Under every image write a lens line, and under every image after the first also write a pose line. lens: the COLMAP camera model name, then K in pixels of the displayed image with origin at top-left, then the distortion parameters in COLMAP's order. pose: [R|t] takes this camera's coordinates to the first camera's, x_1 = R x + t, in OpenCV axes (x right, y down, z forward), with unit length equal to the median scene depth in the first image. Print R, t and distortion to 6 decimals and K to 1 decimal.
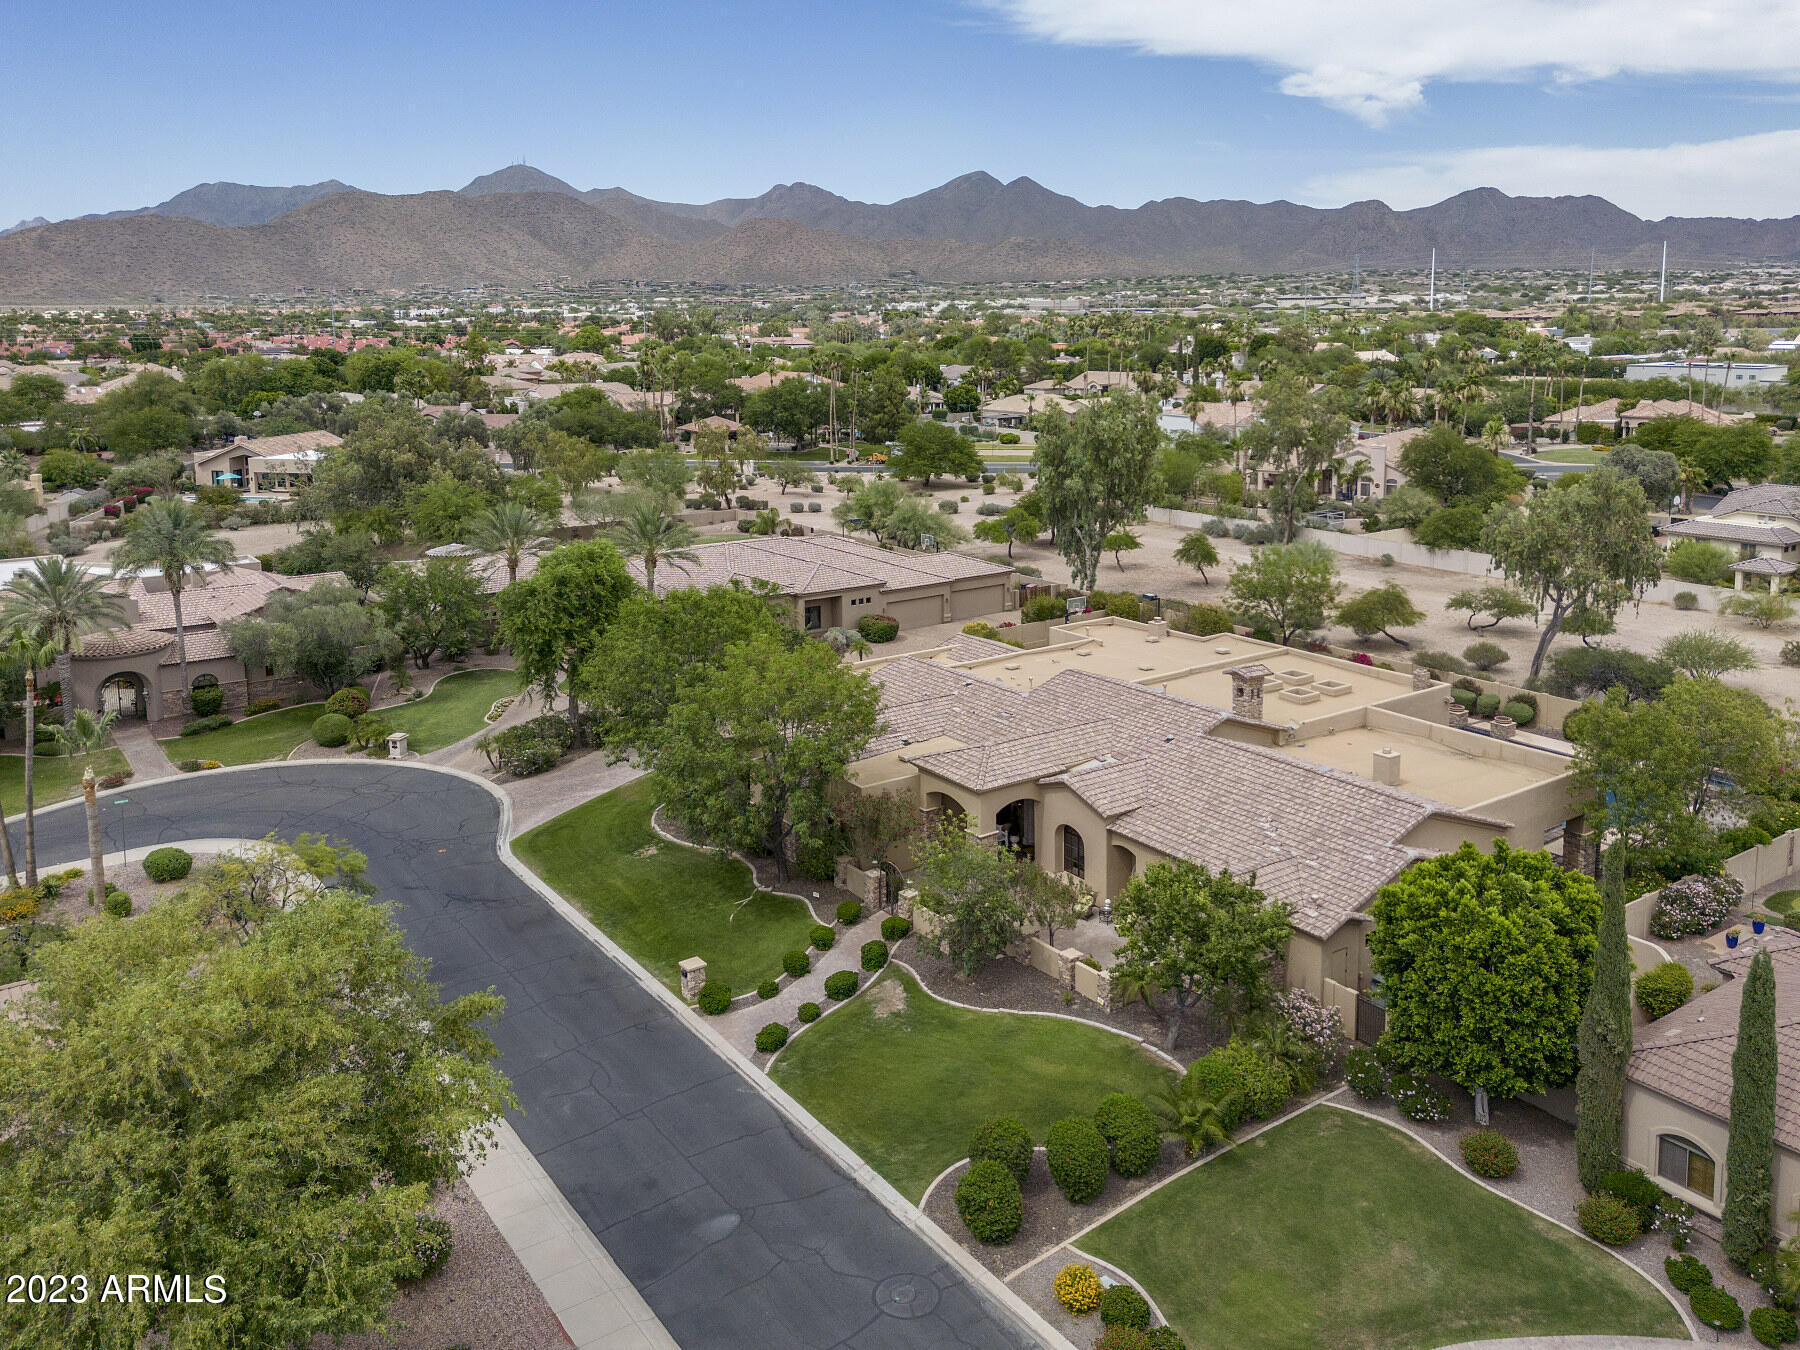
lens RADIAL K [[1356.4, 0, 900.0], [0, 1356.4, 675.0], [0, 0, 1]] dist [0.051285, -0.003300]
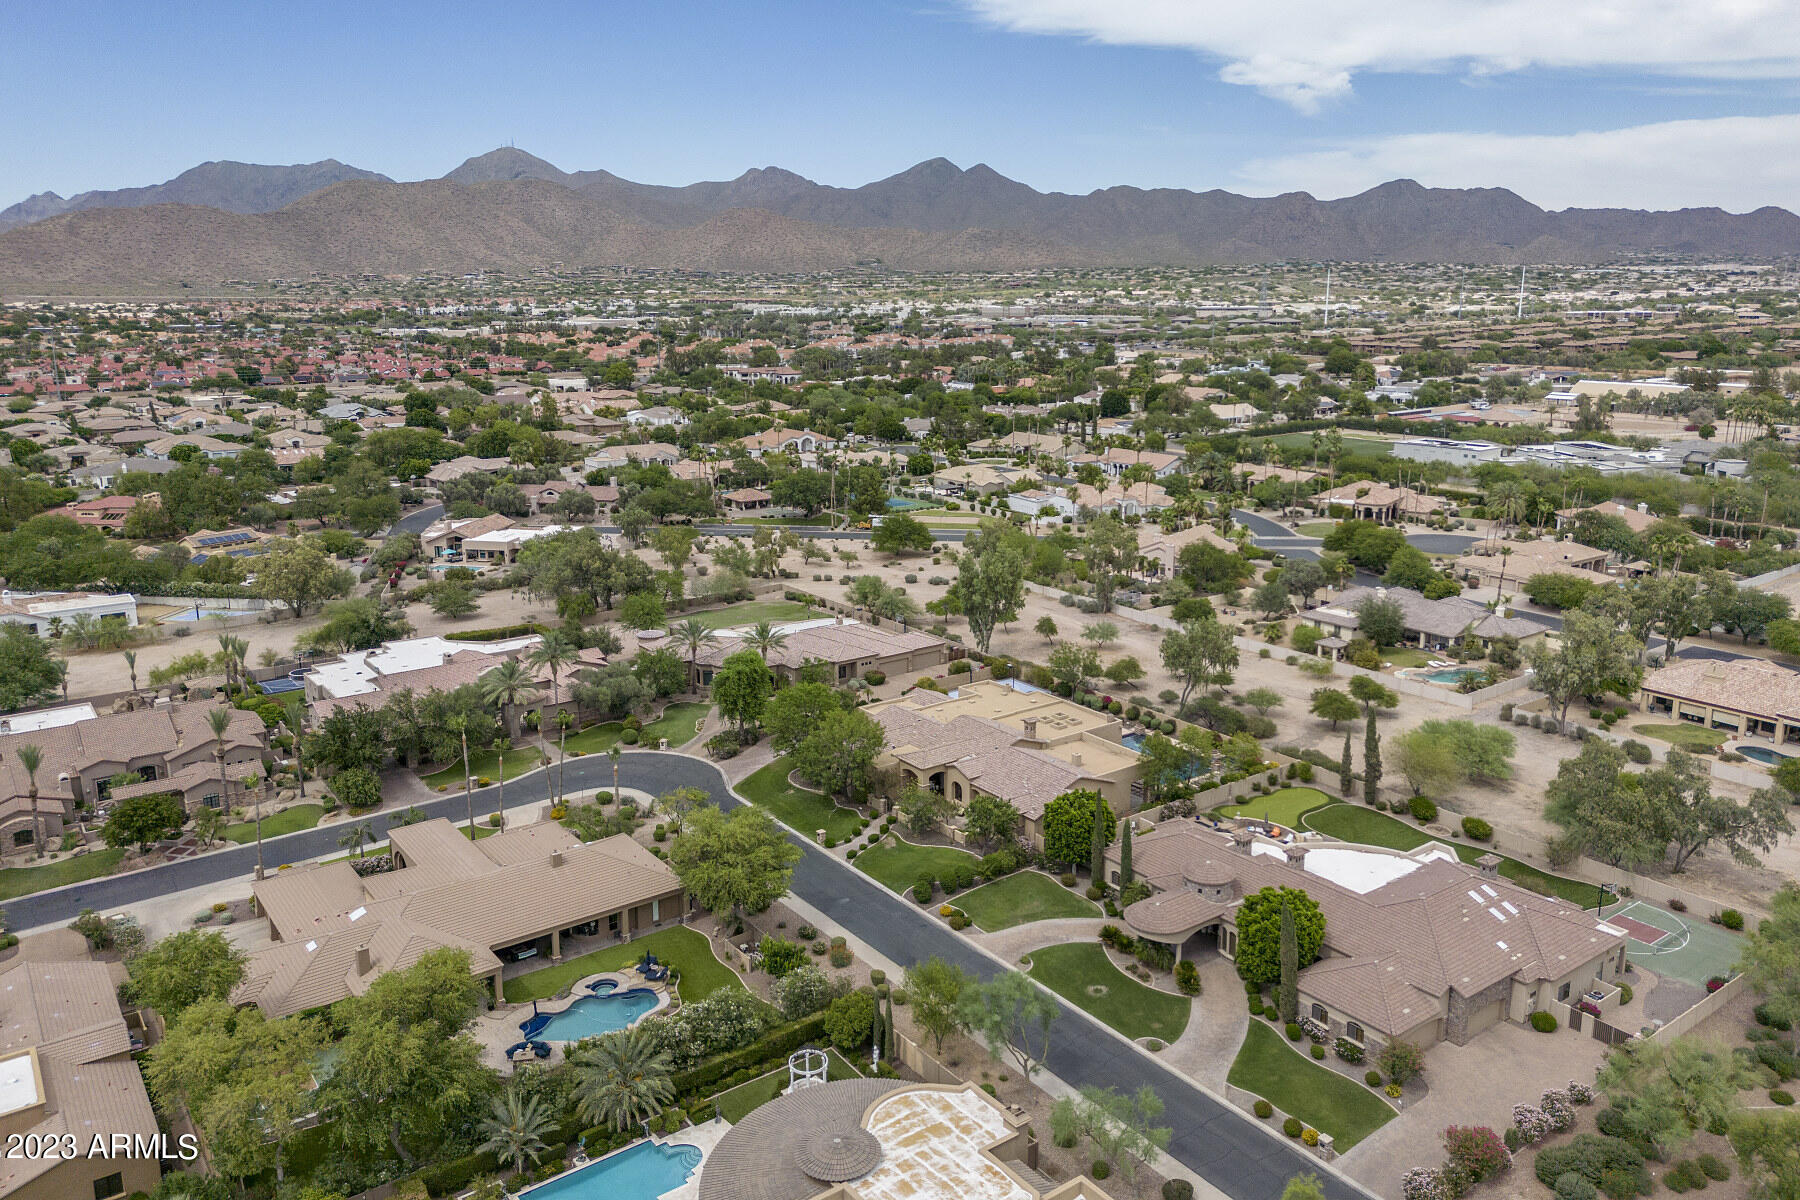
lens RADIAL K [[1308.5, 0, 900.0], [0, 1308.5, 600.0], [0, 0, 1]] dist [0.077149, -0.061102]
pose [[0.999620, 0.001497, 0.027534, -0.023619], [-0.001067, 0.999877, -0.015621, -0.085566], [-0.027554, 0.015586, 0.999499, -0.654535]]
